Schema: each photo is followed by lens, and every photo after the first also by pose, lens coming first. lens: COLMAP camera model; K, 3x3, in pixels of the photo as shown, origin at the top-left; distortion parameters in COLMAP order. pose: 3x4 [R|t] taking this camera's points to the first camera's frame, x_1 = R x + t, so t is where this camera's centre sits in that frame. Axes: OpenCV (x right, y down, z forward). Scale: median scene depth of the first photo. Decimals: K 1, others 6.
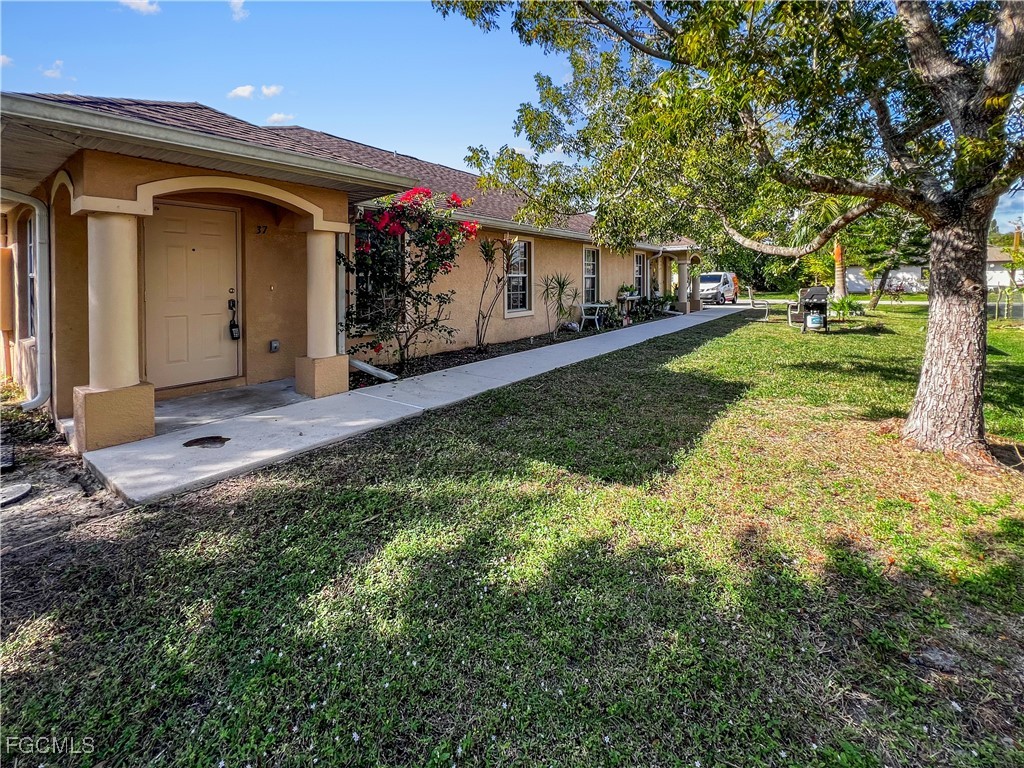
lens RADIAL K [[431.1, 0, 530.3], [0, 431.1, 319.8], [0, 0, 1]] dist [0.000766, 0.000084]
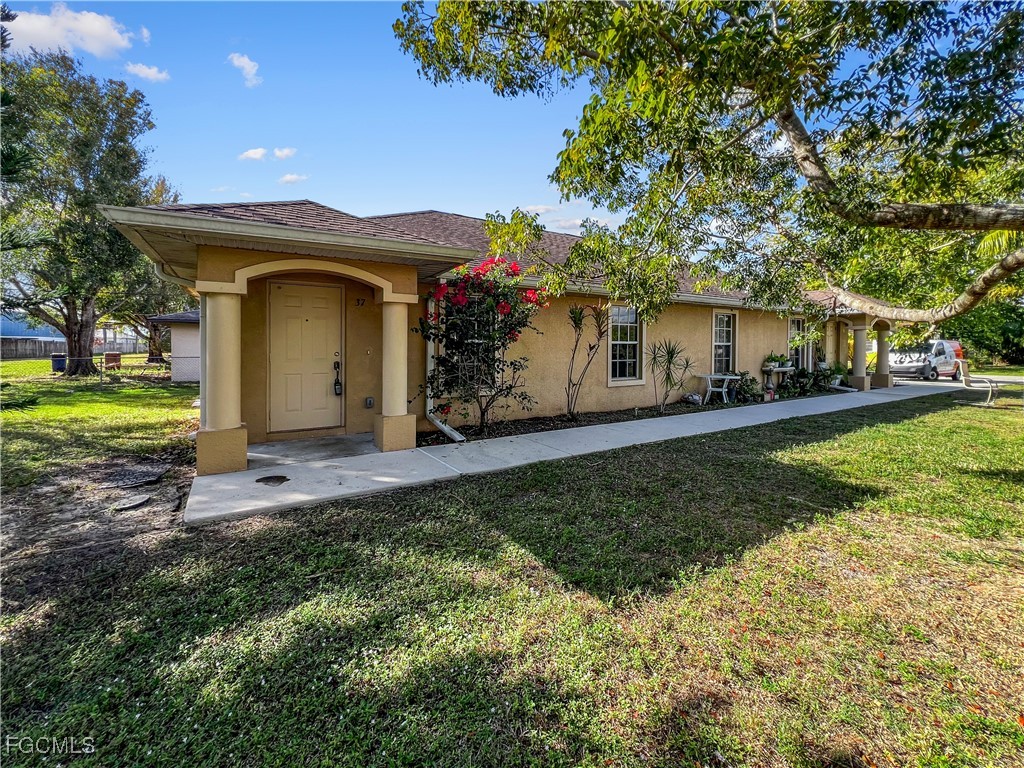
lens RADIAL K [[420.1, 0, 538.6], [0, 420.1, 382.1], [0, 0, 1]] dist [-0.000129, 0.000162]
pose [[0.932303, 0.044221, -0.358965, 0.190378], [-0.045543, 0.998951, 0.004777, -0.016286], [0.358800, 0.011894, 0.933339, 0.089728]]
